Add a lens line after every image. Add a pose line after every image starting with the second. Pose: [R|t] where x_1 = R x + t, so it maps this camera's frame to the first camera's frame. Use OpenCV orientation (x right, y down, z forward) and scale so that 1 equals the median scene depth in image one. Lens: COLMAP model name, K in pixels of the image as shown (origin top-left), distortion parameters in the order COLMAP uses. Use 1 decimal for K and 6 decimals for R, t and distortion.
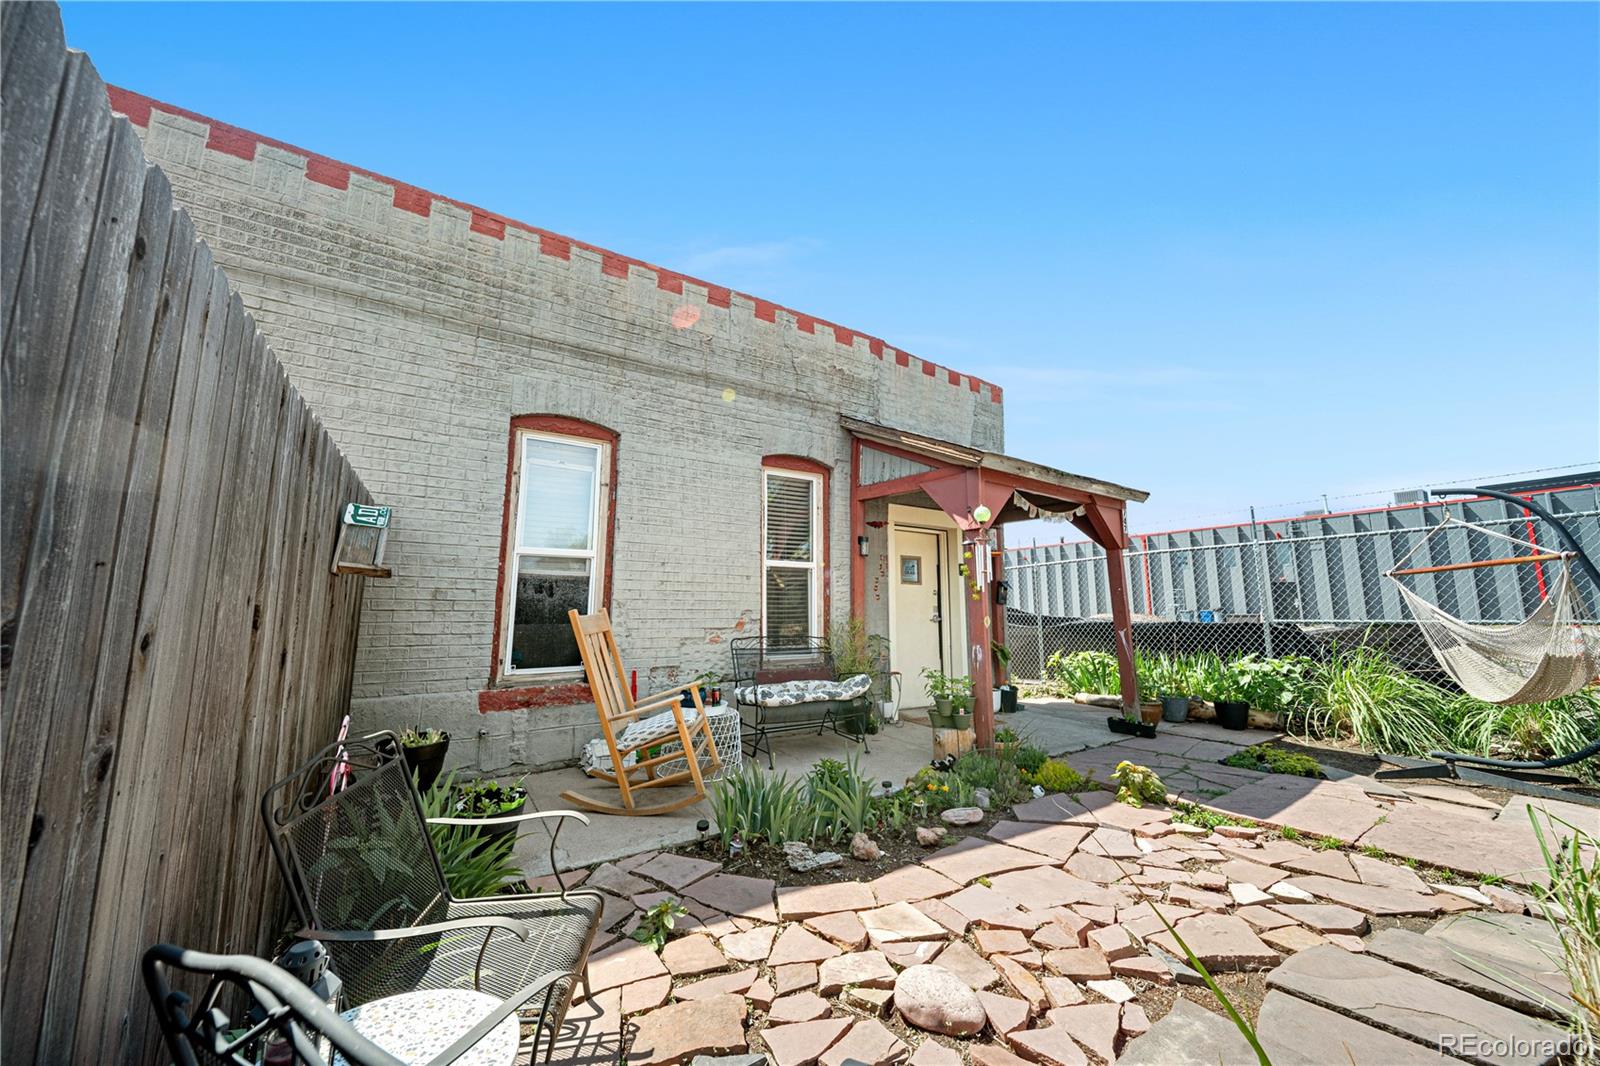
lens RADIAL K [[587.5, 0, 802.9], [0, 587.5, 572.1], [0, 0, 1]] dist [-0.005536, -0.000094]
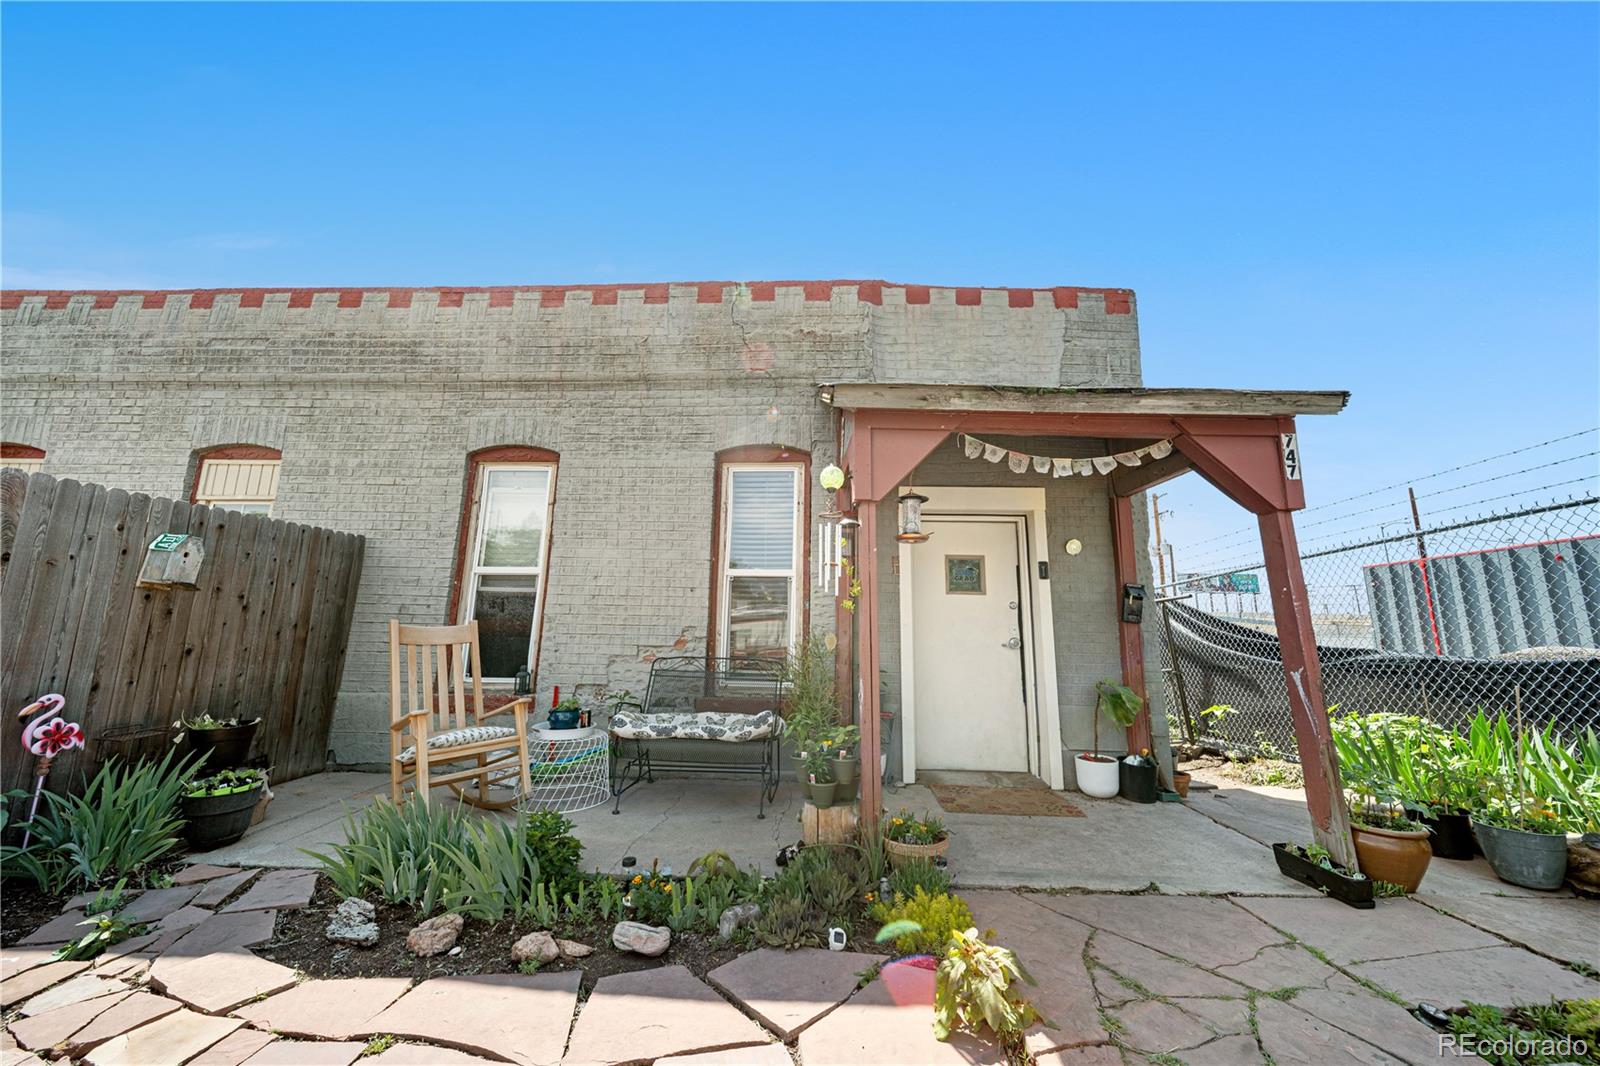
lens RADIAL K [[582.5, 0, 799.4], [0, 582.5, 564.2], [0, 0, 1]] dist [-0.002507, -0.000227]
pose [[0.811112, -0.061640, -0.581634, 0.584077], [0.023920, 0.997095, -0.072313, 0.040939], [0.584401, 0.044741, 0.810230, 0.405788]]
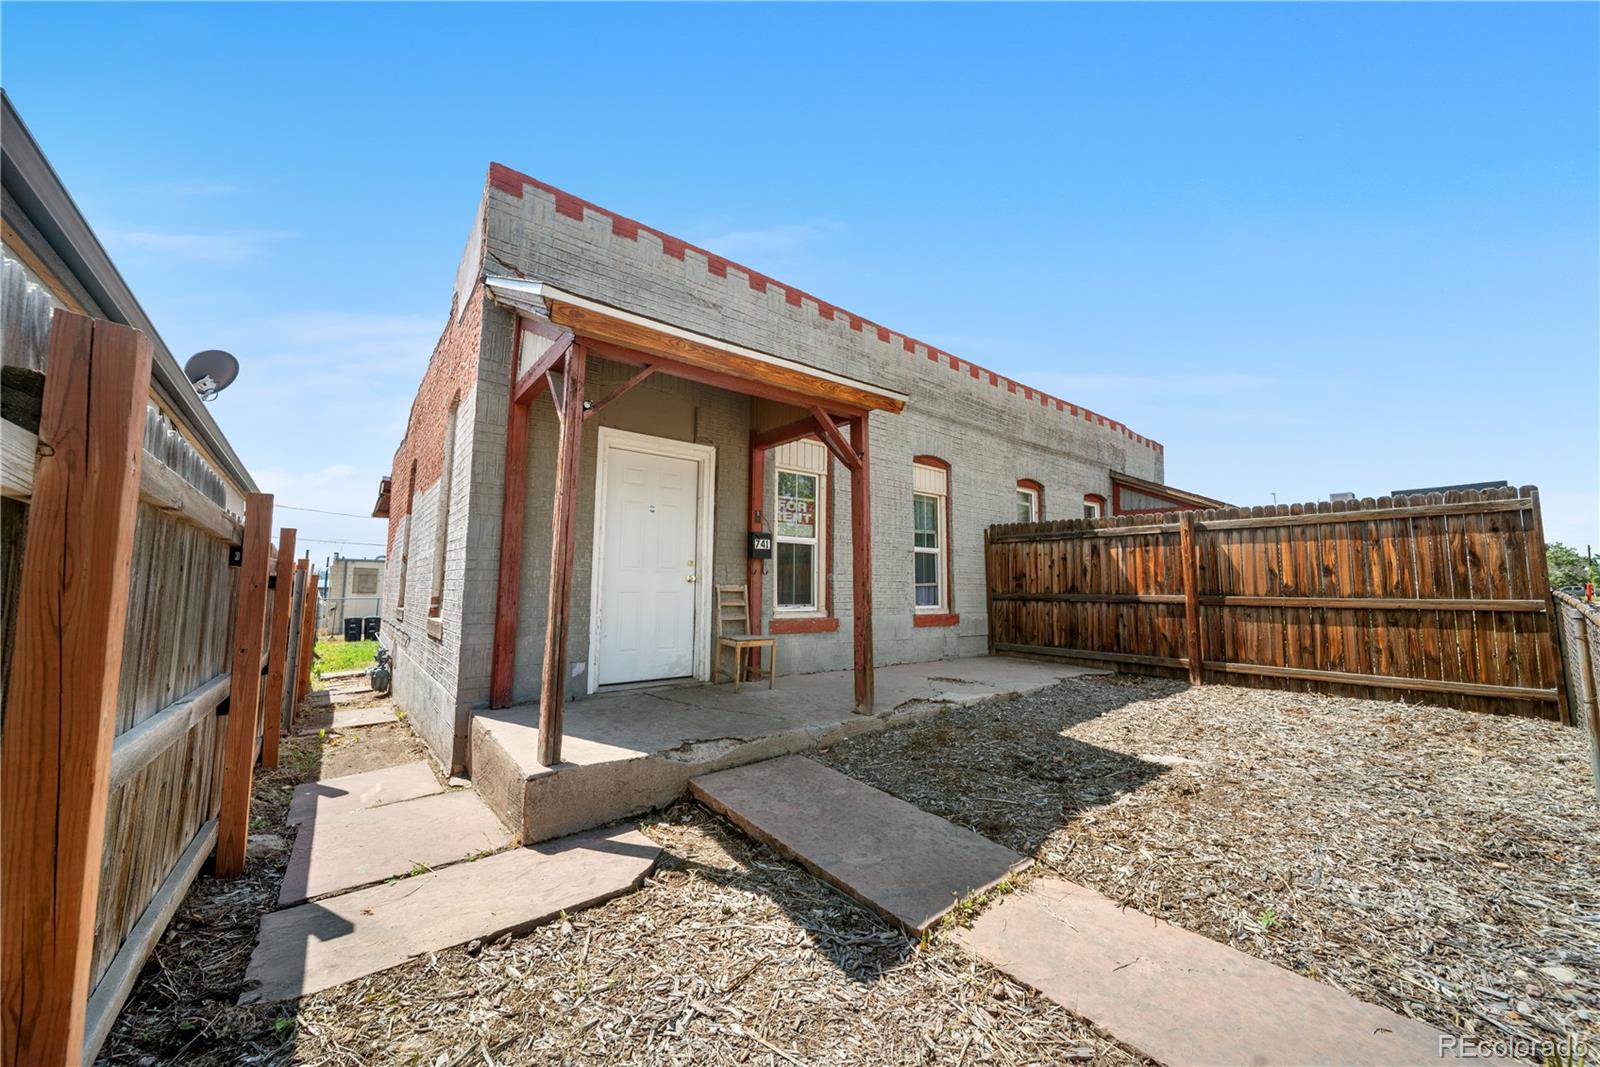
lens RADIAL K [[581.5, 0, 800.0], [0, 581.5, 533.5], [0, 0, 1]] dist [0.009159, -0.000009]
pose [[0.994521, 0.034648, 0.098623, -1.241693], [-0.035596, 0.999335, 0.007866, -0.061709], [-0.098285, -0.011333, 0.995094, -0.815602]]
